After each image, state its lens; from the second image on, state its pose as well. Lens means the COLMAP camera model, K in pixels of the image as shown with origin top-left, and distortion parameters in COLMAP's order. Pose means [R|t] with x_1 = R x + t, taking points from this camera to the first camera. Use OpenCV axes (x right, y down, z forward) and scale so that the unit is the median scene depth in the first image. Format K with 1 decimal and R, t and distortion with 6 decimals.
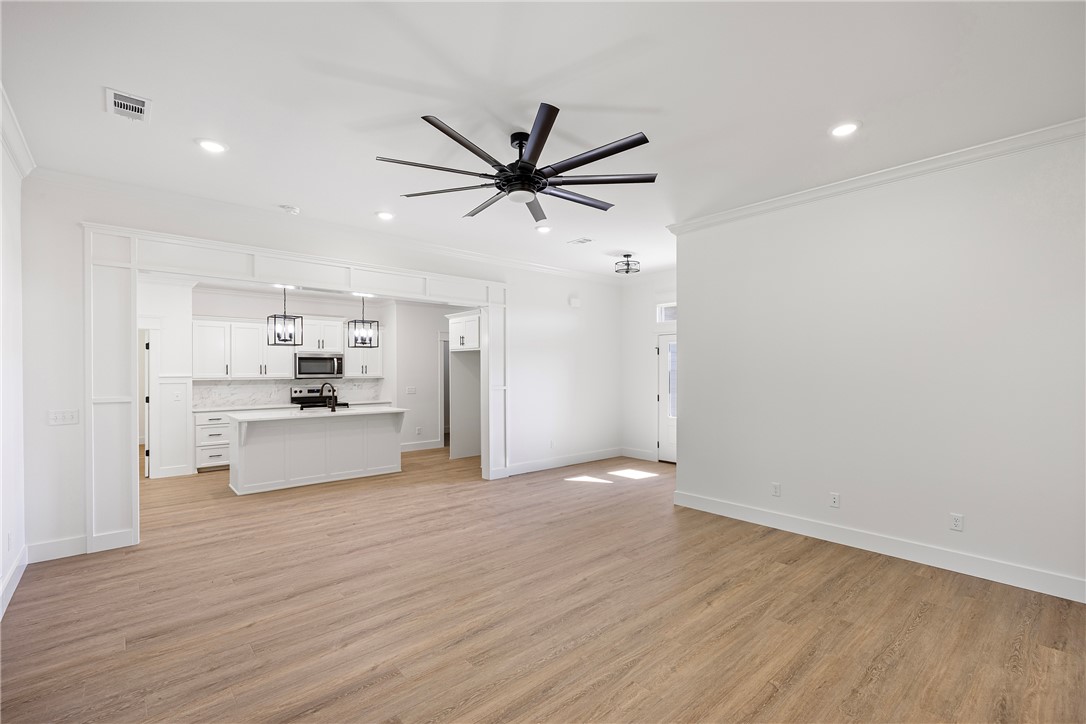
lens RADIAL K [[486.3, 0, 548.7], [0, 486.3, 371.3], [0, 0, 1]] dist [-0.009039, -0.000239]
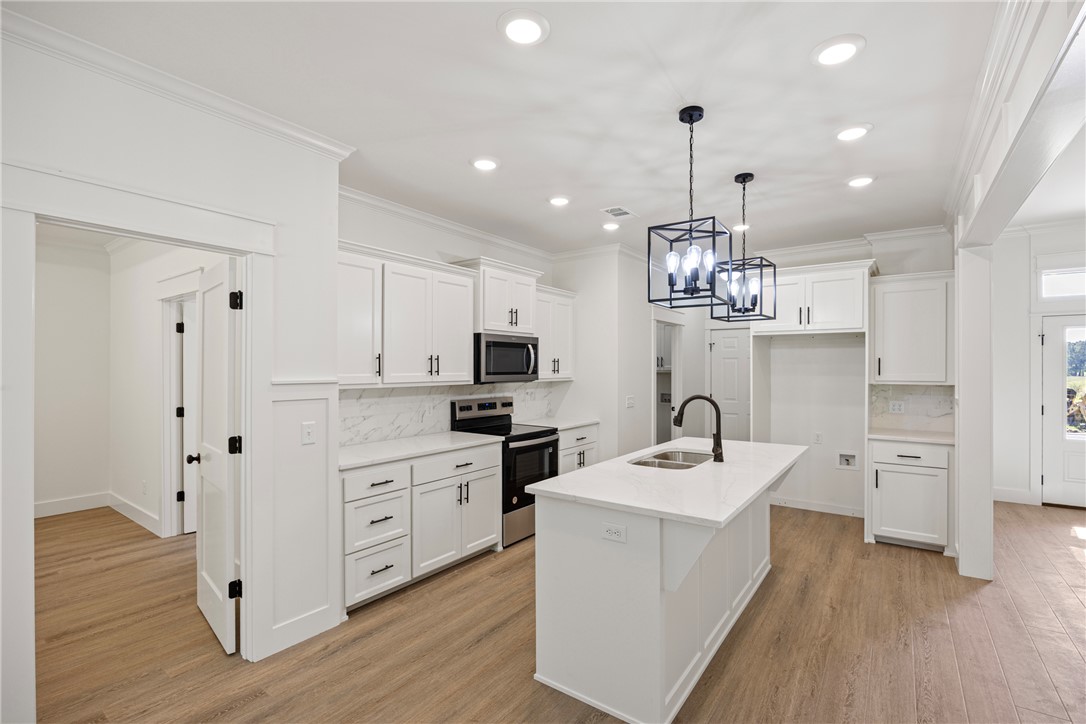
lens RADIAL K [[486.3, 0, 548.7], [0, 486.3, 371.3], [0, 0, 1]] dist [-0.009039, -0.000239]
pose [[0.975005, 0.001217, 0.222180, -0.962725], [-0.002315, 0.999986, 0.004679, -0.000203], [-0.222172, -0.005076, 0.974994, 0.836007]]
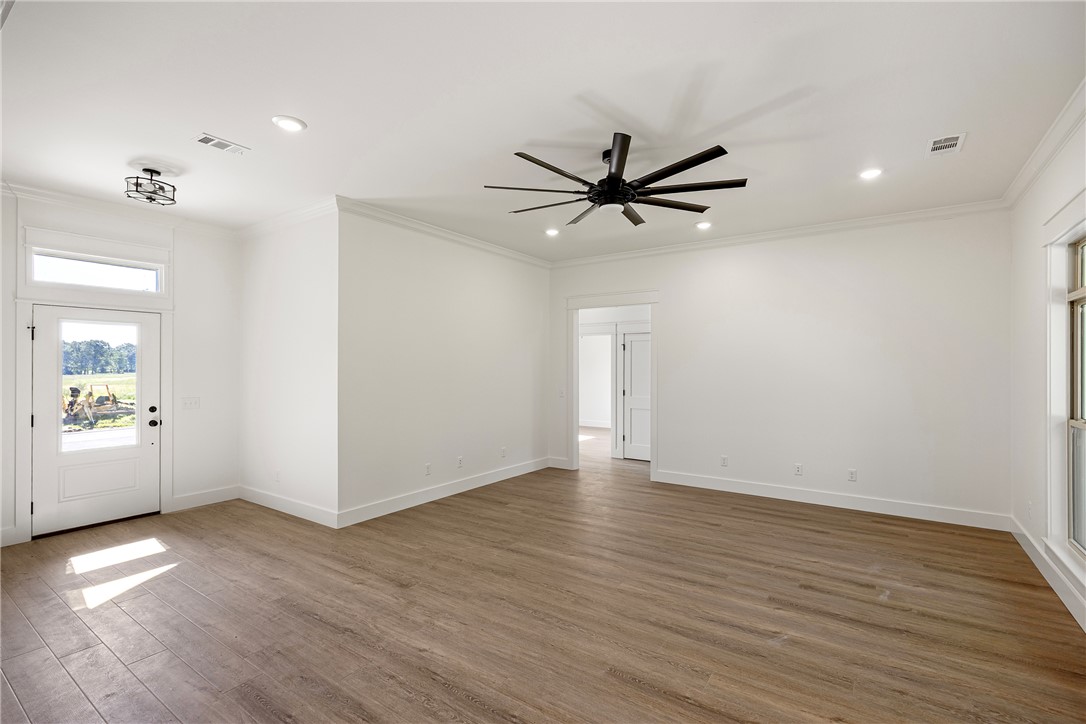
lens RADIAL K [[489.1, 0, 554.4], [0, 489.1, 363.1], [0, 0, 1]] dist [-0.000153, 0.000104]
pose [[-0.250496, 0.009424, 0.968072, -0.732420], [0.002024, 0.999956, -0.009211, -0.004086], [-0.968115, -0.000348, -0.250504, 0.952772]]
